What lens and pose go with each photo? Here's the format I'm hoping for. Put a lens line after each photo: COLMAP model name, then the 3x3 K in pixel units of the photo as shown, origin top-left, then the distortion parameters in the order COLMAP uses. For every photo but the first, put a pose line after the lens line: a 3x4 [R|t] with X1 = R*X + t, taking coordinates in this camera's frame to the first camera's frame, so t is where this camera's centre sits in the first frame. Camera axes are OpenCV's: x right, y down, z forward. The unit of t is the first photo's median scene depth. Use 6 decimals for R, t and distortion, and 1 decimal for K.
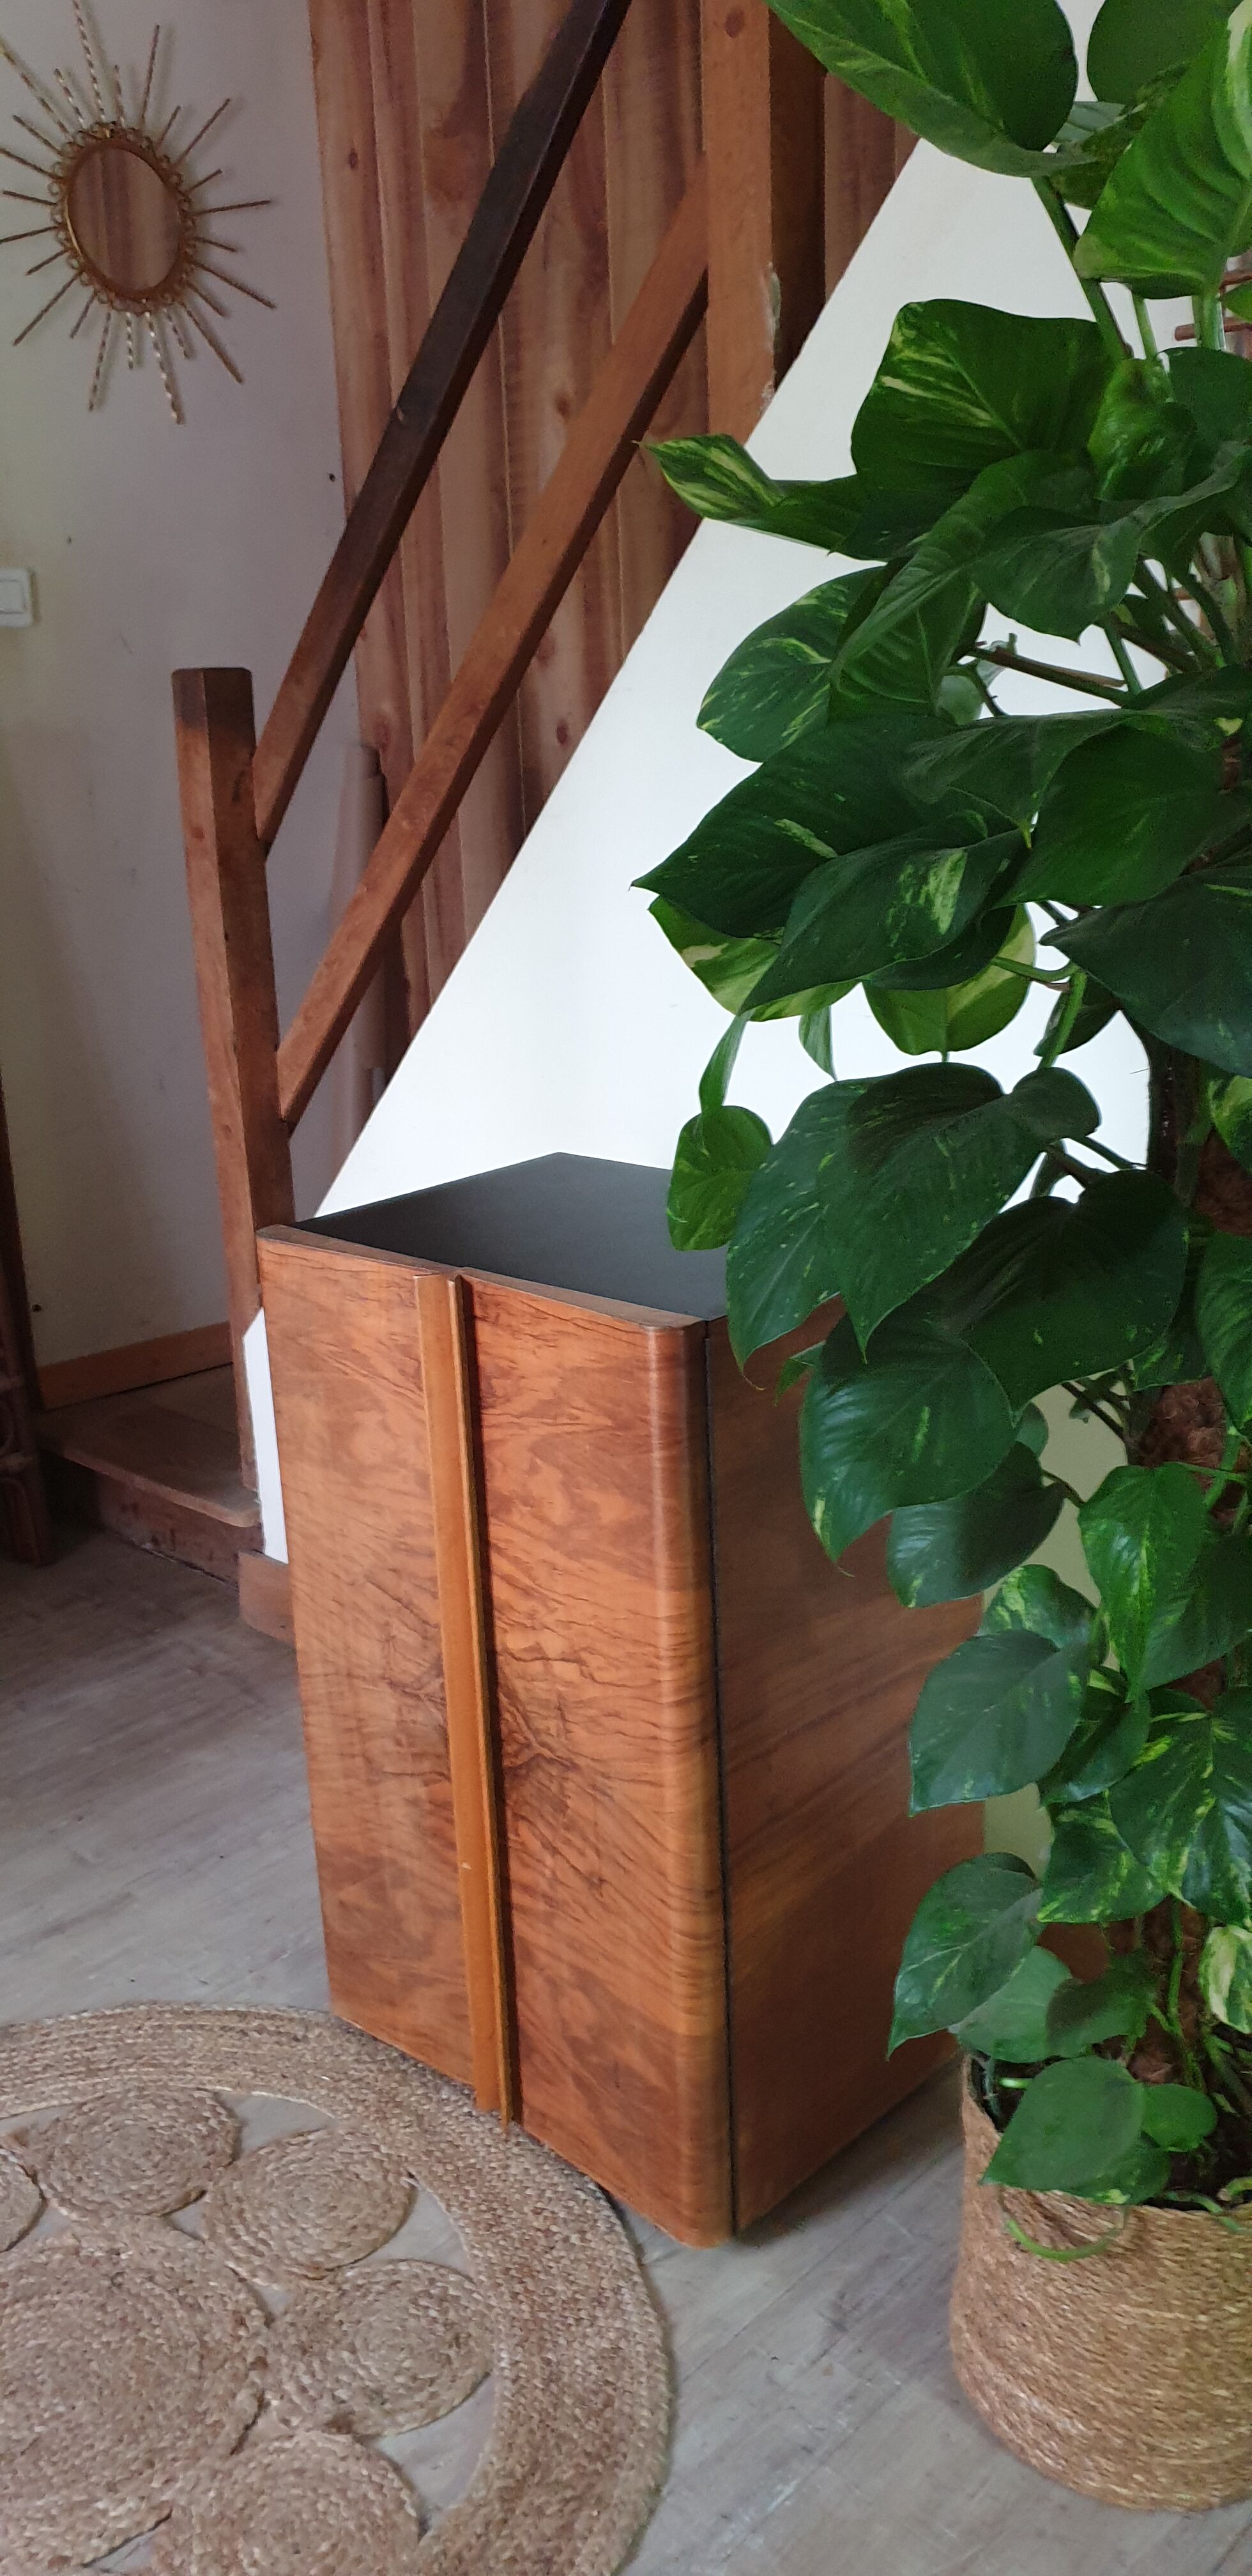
lens RADIAL K [[1994.7, 0, 635.7], [0, 1994.7, 1268.8], [0, 0, 1]] dist [0.233588, -0.675113]
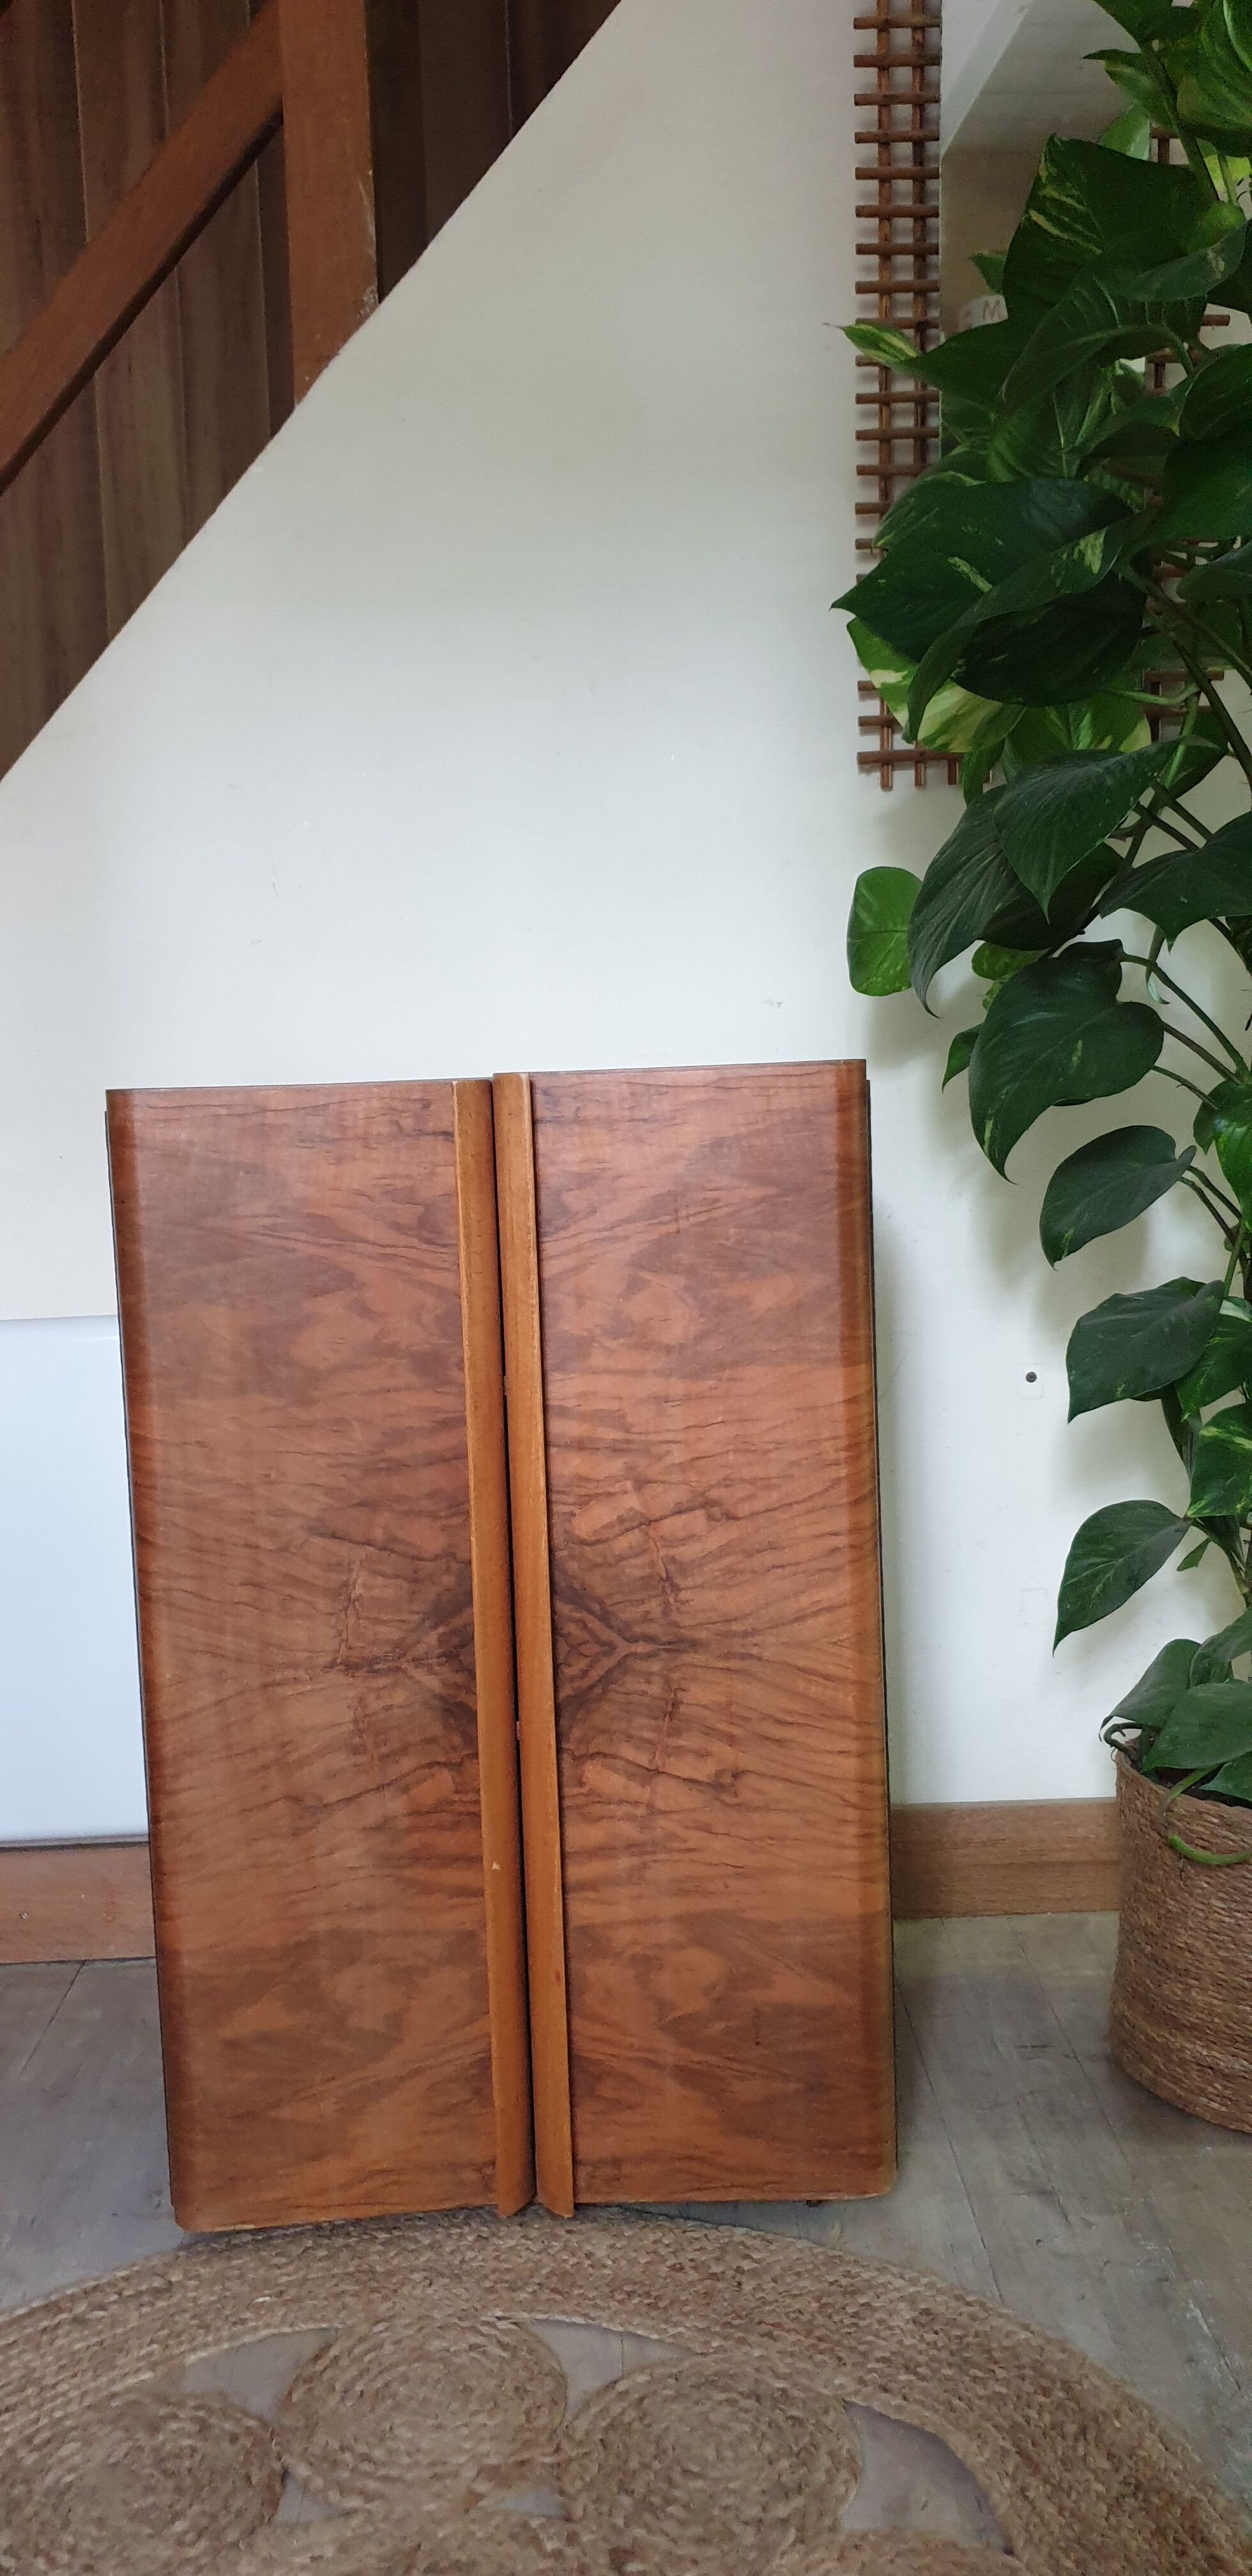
lens RADIAL K [[1994.7, 0, 635.7], [0, 1994.7, 1268.8], [0, 0, 1]] dist [0.233588, -0.675113]
pose [[0.704381, -0.051756, 0.707933, -0.634590], [0.203175, 0.970310, -0.131218, 0.198247], [-0.680123, 0.236262, 0.693983, 0.390987]]
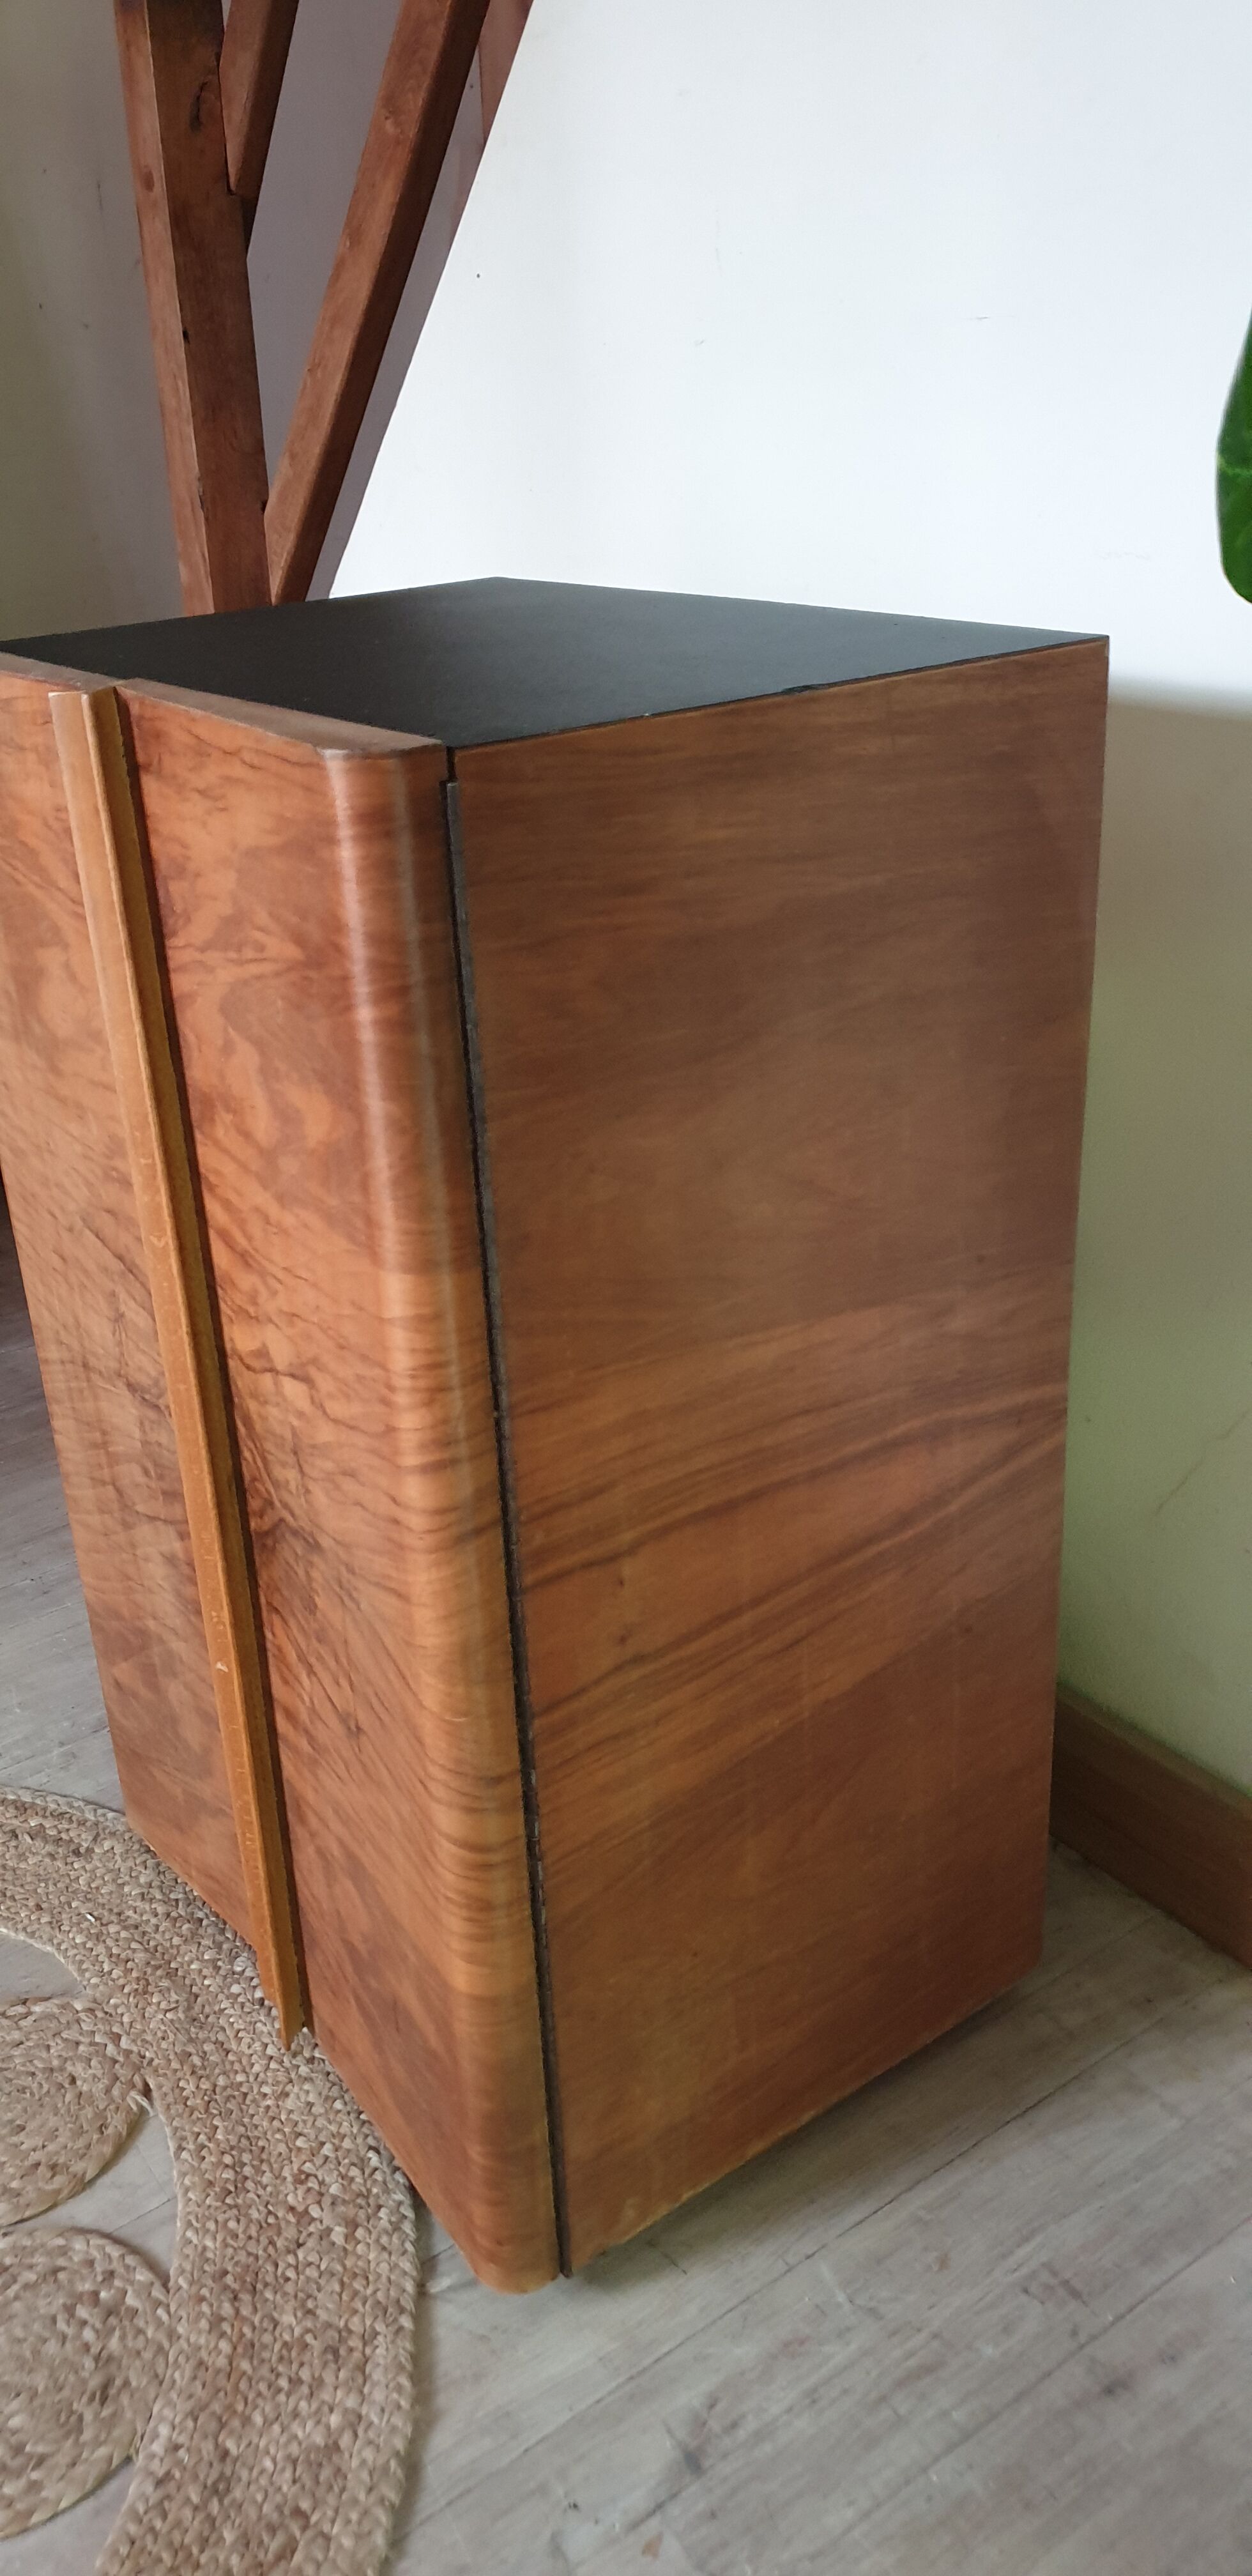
lens RADIAL K [[2025.8, 0, 654.4], [0, 2025.8, 1280.6], [0, 0, 1]] dist [0.139590, -0.357973]
pose [[0.986630, 0.069018, -0.147638, 0.151603], [-0.044116, 0.985183, 0.165733, 0.062675], [0.156889, -0.157004, 0.975057, 0.432782]]
